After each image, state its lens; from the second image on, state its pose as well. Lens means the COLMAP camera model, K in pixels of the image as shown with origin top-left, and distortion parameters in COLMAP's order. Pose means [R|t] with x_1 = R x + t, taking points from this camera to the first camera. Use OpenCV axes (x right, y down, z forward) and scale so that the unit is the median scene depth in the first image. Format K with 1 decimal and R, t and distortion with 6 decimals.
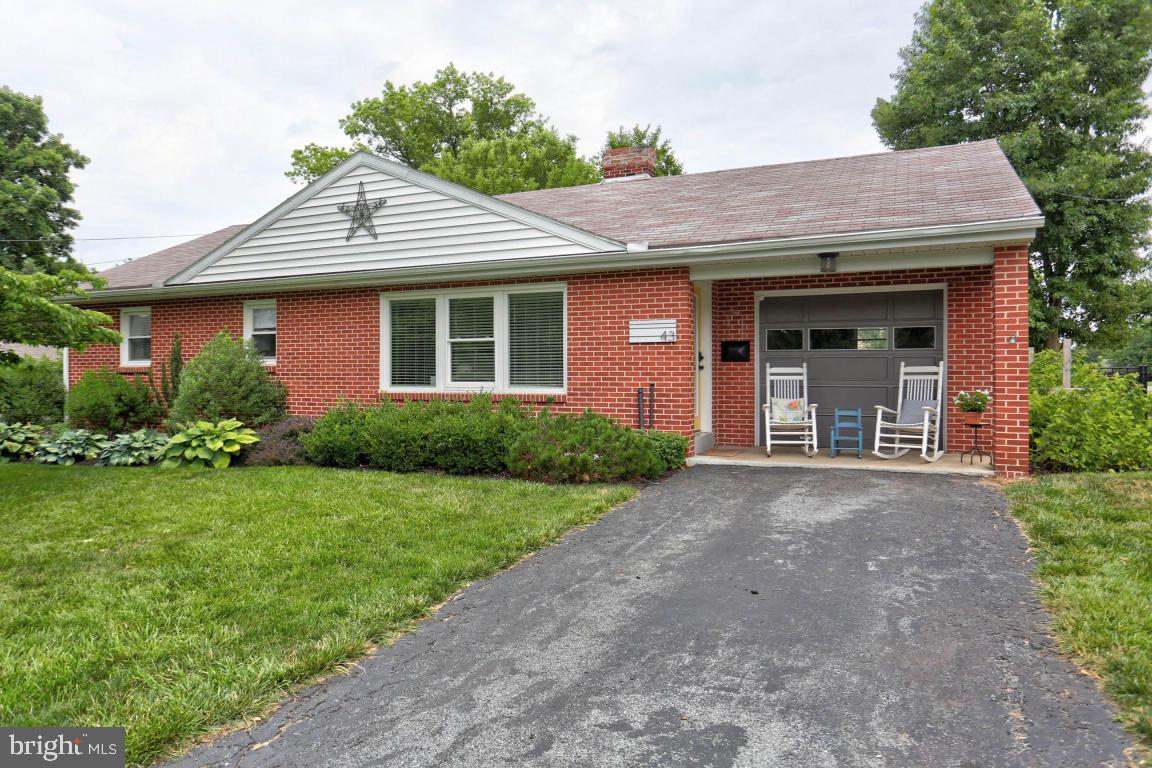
lens RADIAL K [[730.0, 0, 607.5], [0, 730.0, 367.6], [0, 0, 1]] dist [-0.024237, 0.018843]
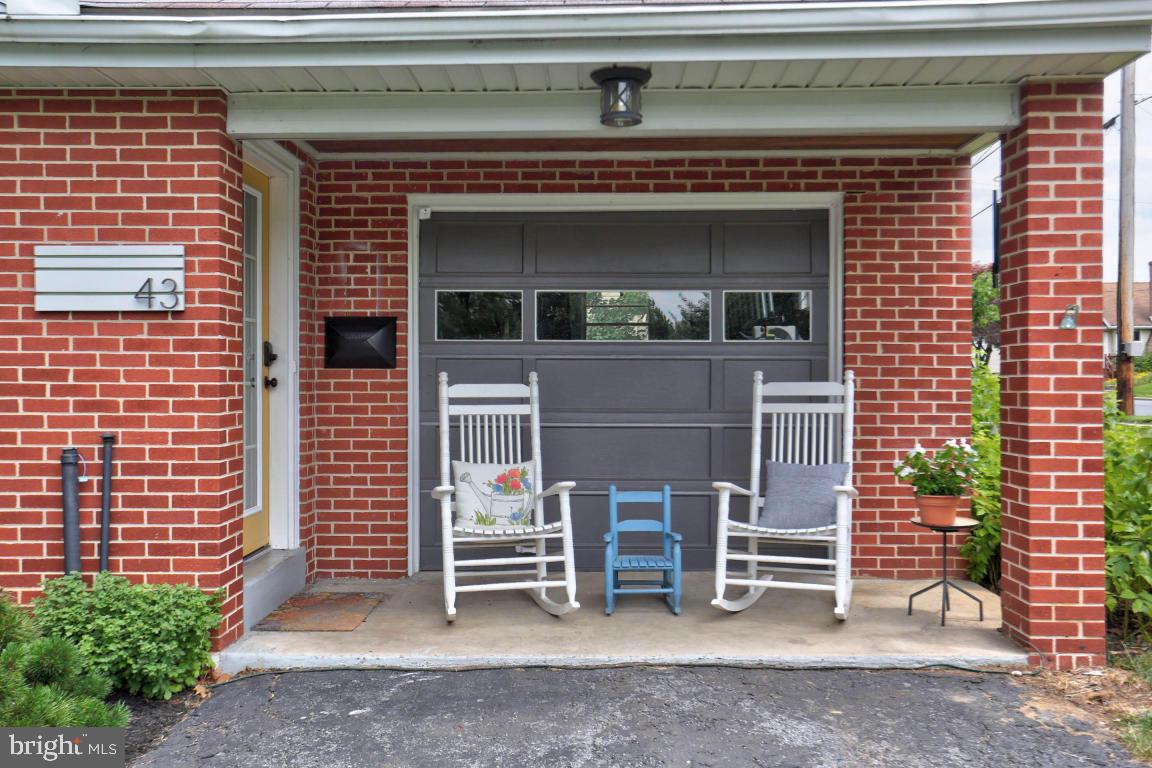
lens RADIAL K [[922.2, 0, 556.8], [0, 922.2, 369.1], [0, 0, 1]] dist [0.003677, 0.014149]
pose [[0.927544, 0.001565, 0.373712, 0.092169], [-0.003064, 0.999989, 0.003417, -0.010151], [-0.373703, -0.004315, 0.927539, 0.524128]]
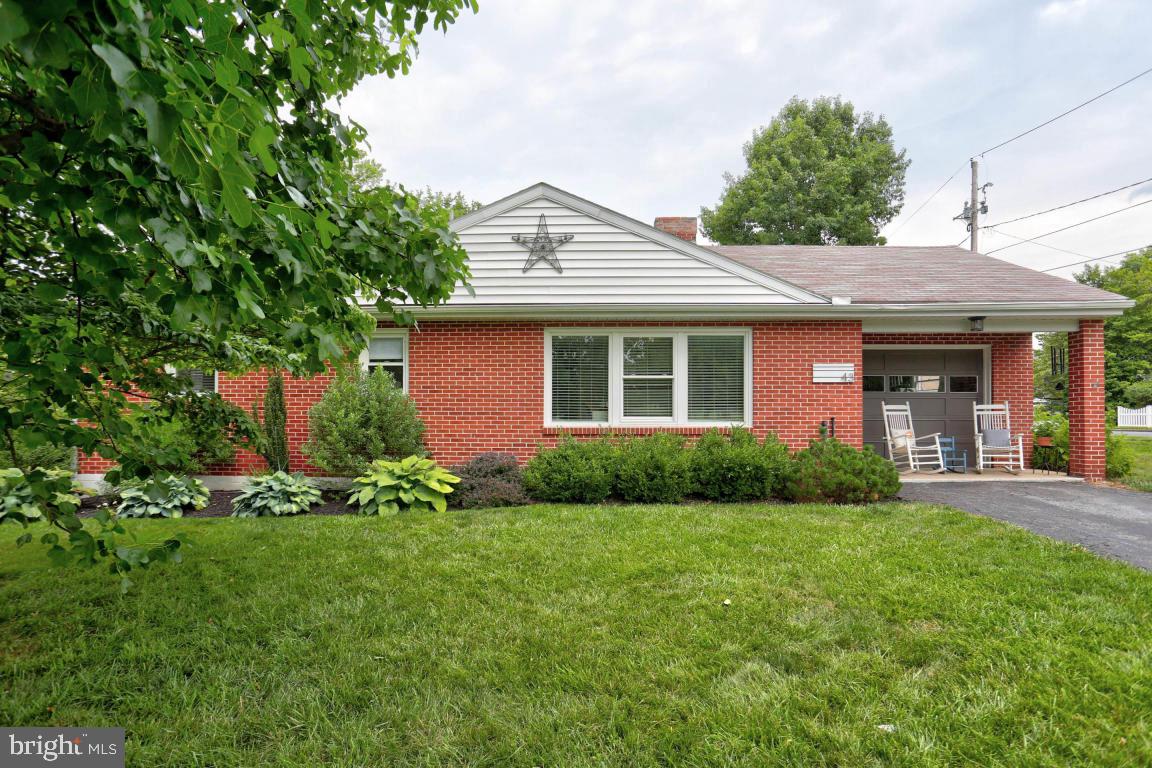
lens RADIAL K [[594.8, 0, 483.9], [0, 594.8, 415.5], [0, 0, 1]] dist [-0.054675, 0.018051]
pose [[0.933217, 0.003805, 0.359294, -0.796498], [-0.004549, 0.999989, 0.001224, 0.020076], [-0.359286, -0.002777, 0.933224, 0.314007]]
